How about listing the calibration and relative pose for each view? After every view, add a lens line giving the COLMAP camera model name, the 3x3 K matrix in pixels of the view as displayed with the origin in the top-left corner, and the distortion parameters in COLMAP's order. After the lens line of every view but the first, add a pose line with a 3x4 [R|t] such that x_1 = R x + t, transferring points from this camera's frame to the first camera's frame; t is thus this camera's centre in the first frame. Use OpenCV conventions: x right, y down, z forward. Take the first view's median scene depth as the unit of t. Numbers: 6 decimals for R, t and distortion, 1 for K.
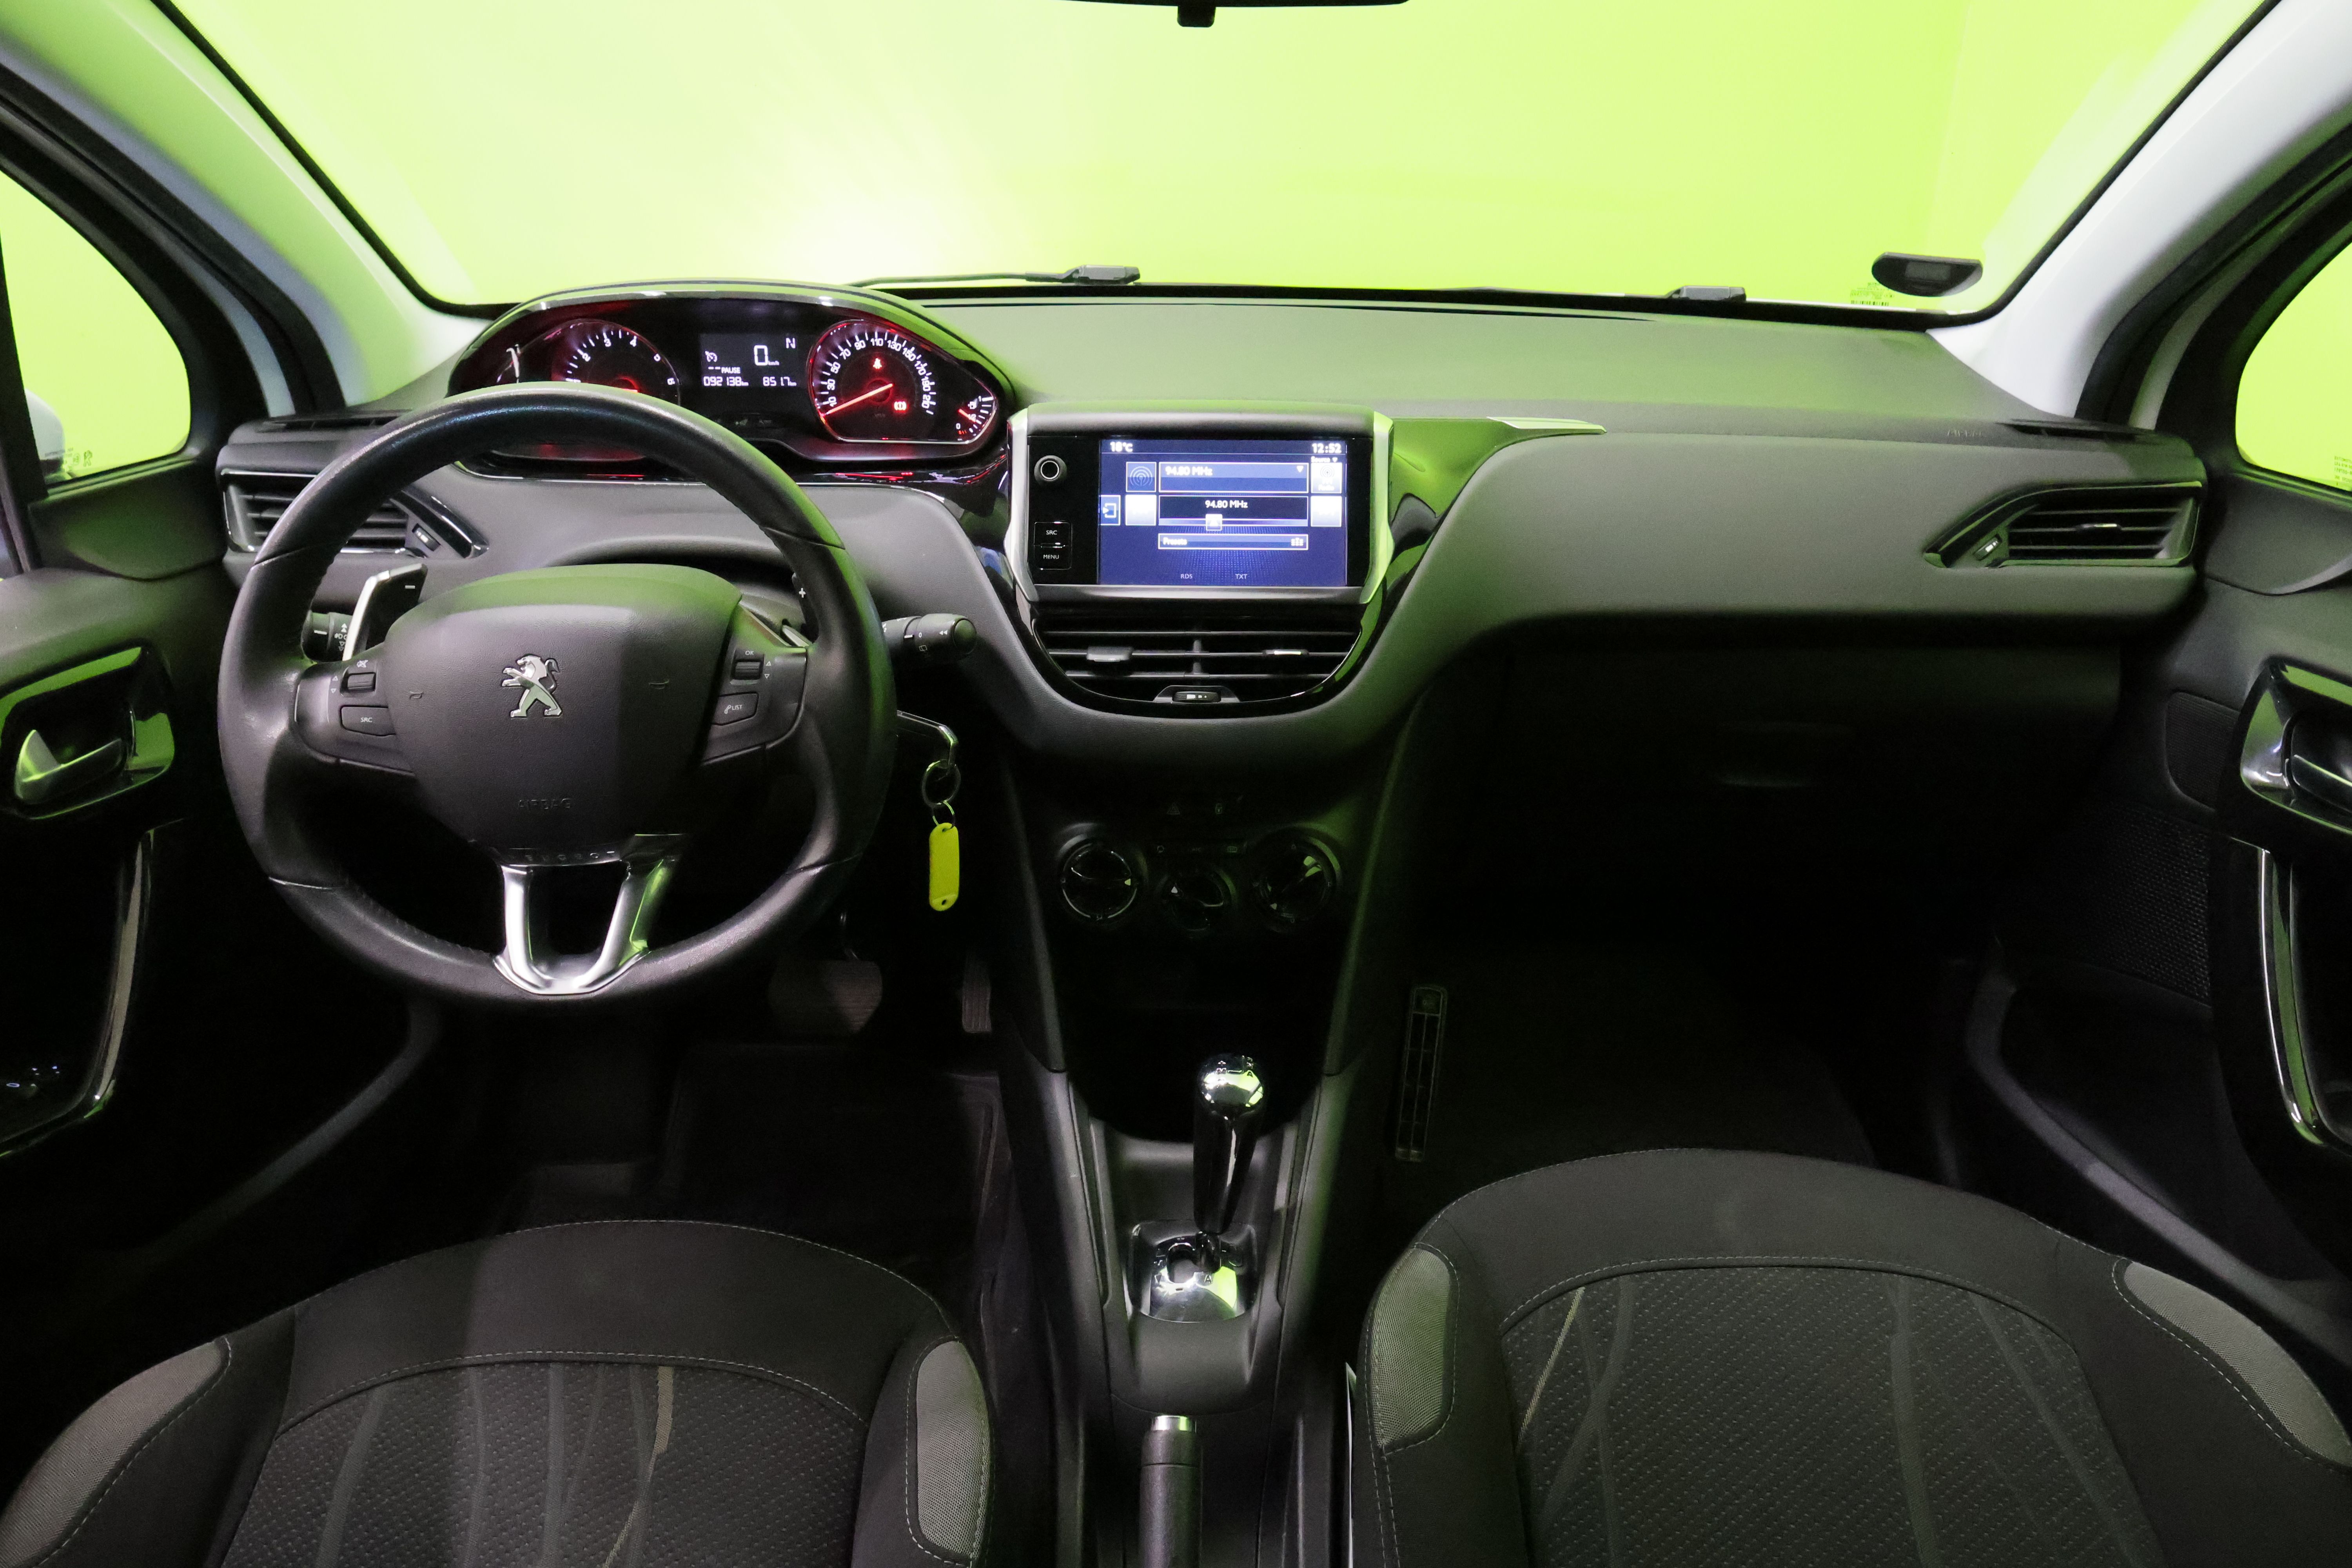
lens RADIAL K [[1646.8, 0, 1176.0], [0, 1646.8, 784.0], [0, 0, 1]] dist [-0.000728, 0.000631]
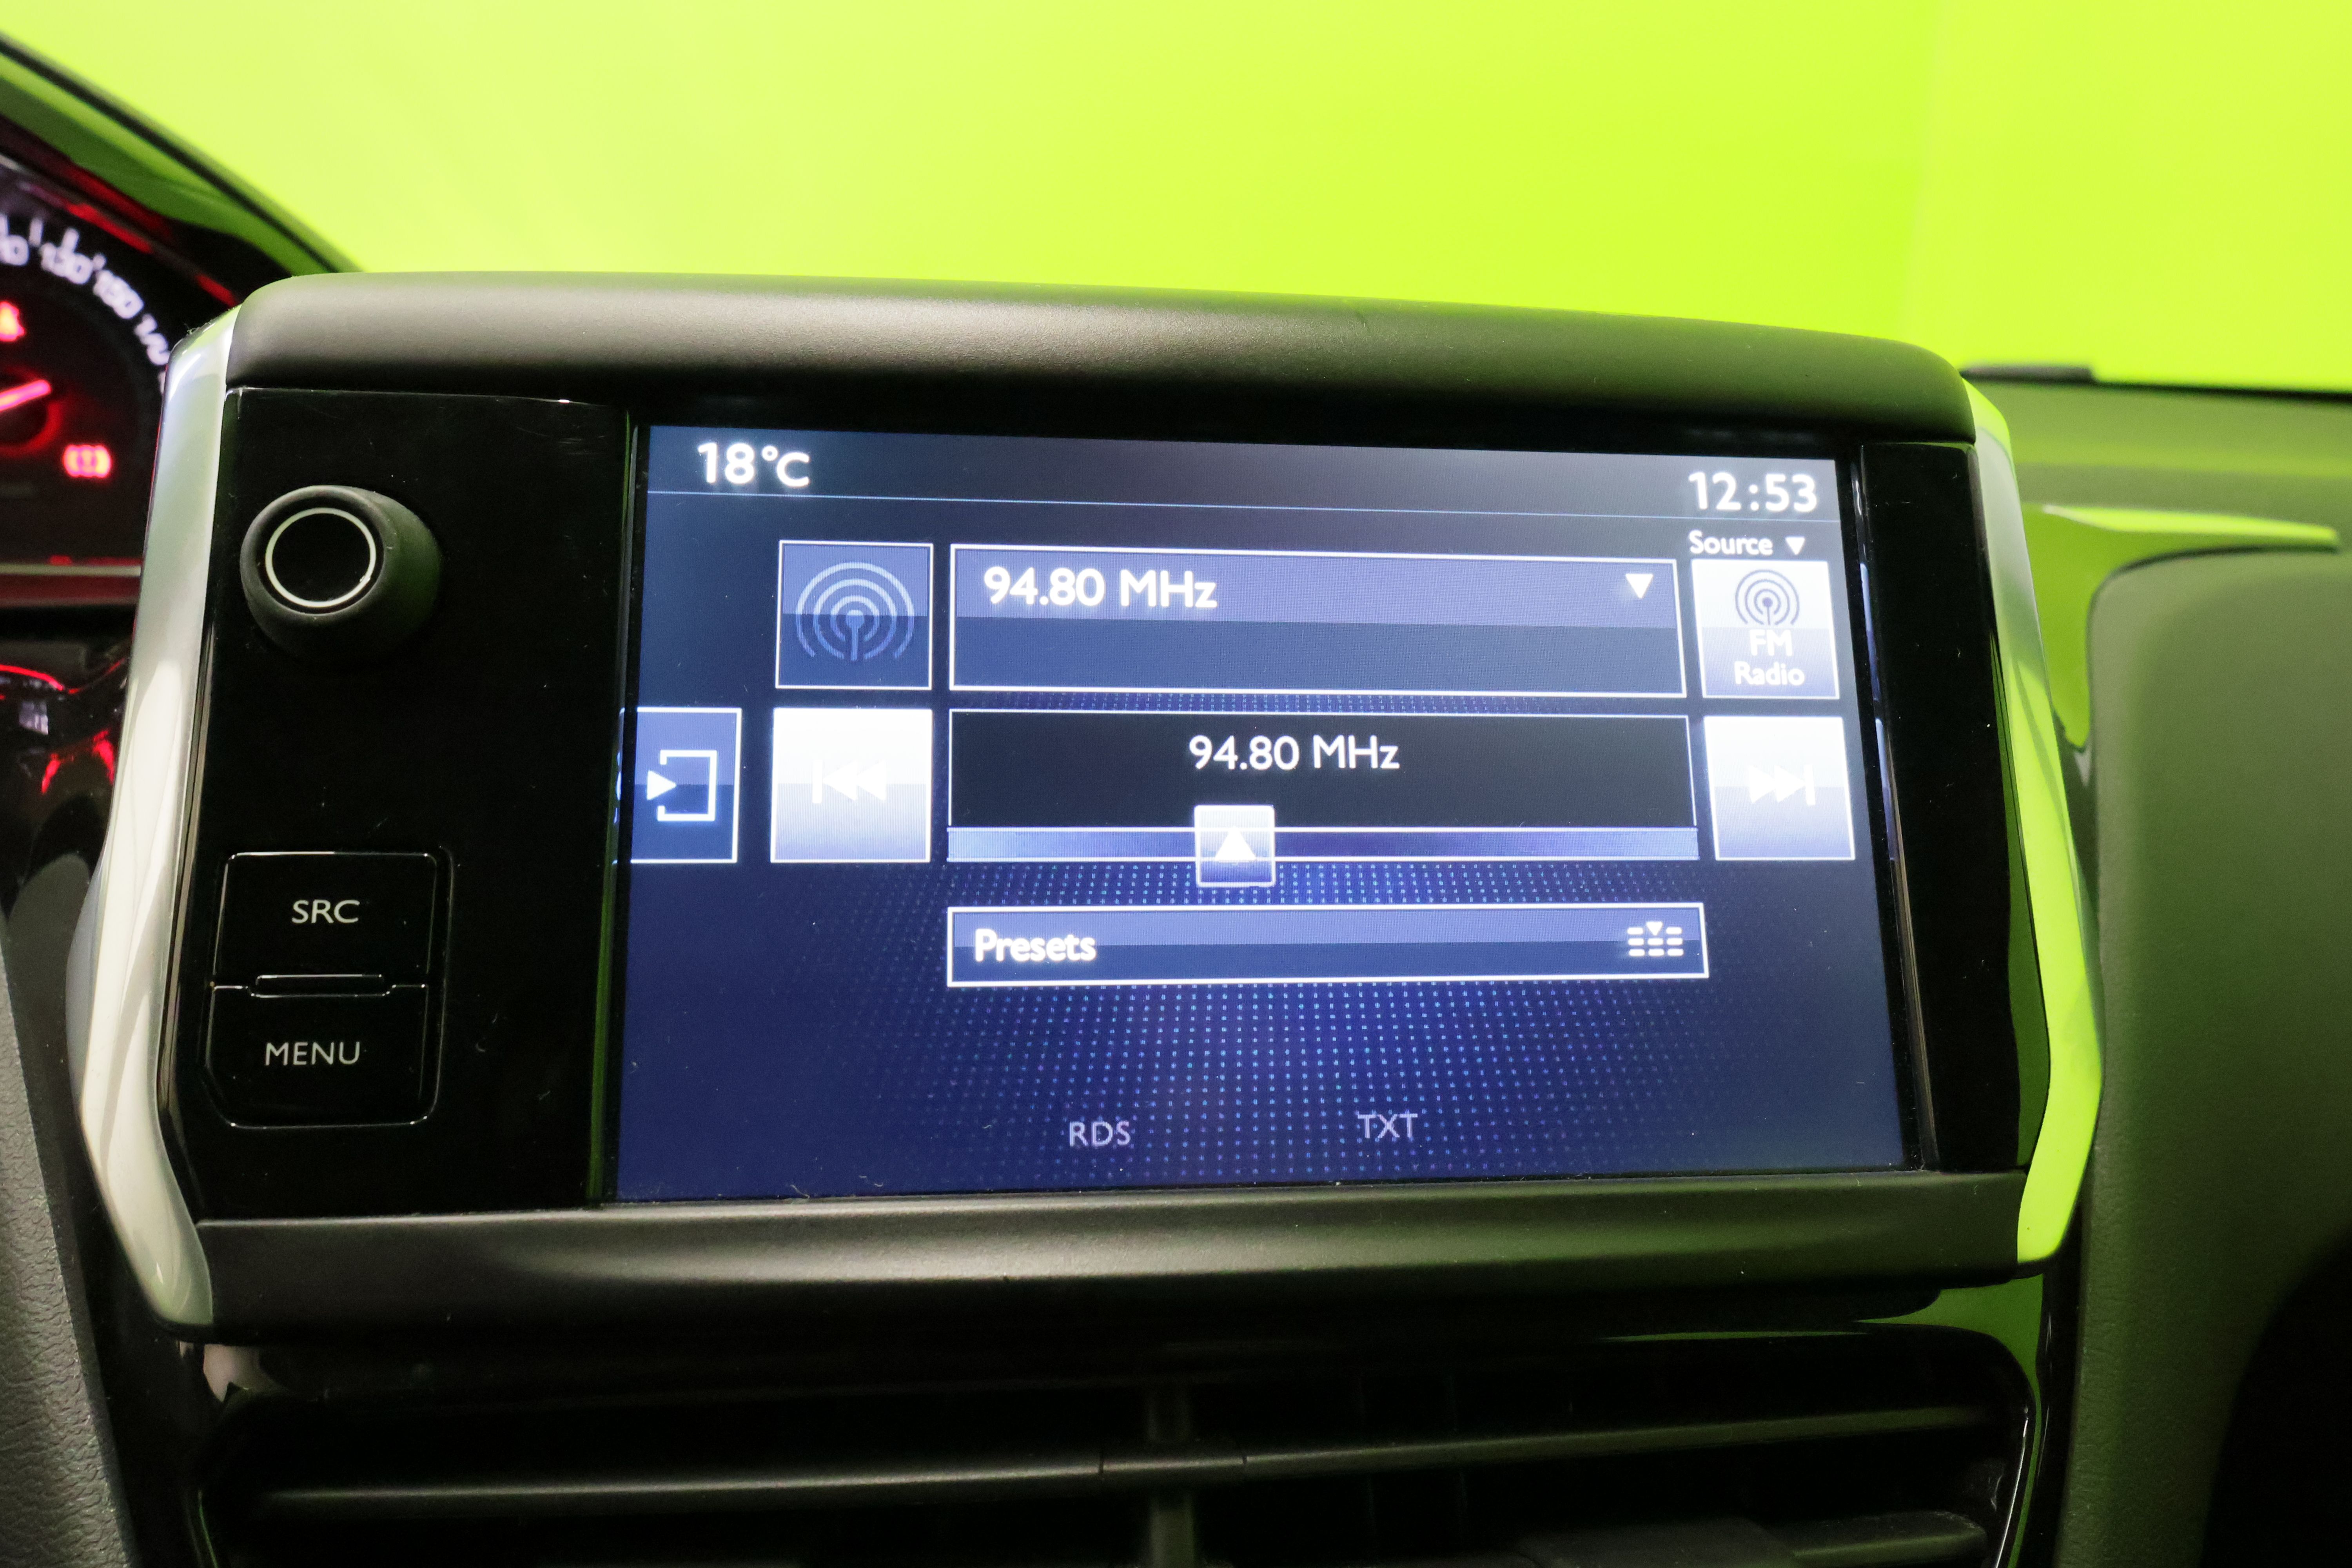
lens RADIAL K [[1646.8, 0, 1176.0], [0, 1646.8, 784.0], [0, 0, 1]] dist [-0.000728, 0.000631]
pose [[0.985919, -0.002253, 0.167208, -0.014377], [0.028357, 0.987680, -0.153893, -0.119104], [-0.164802, 0.156468, 0.973837, 0.708403]]
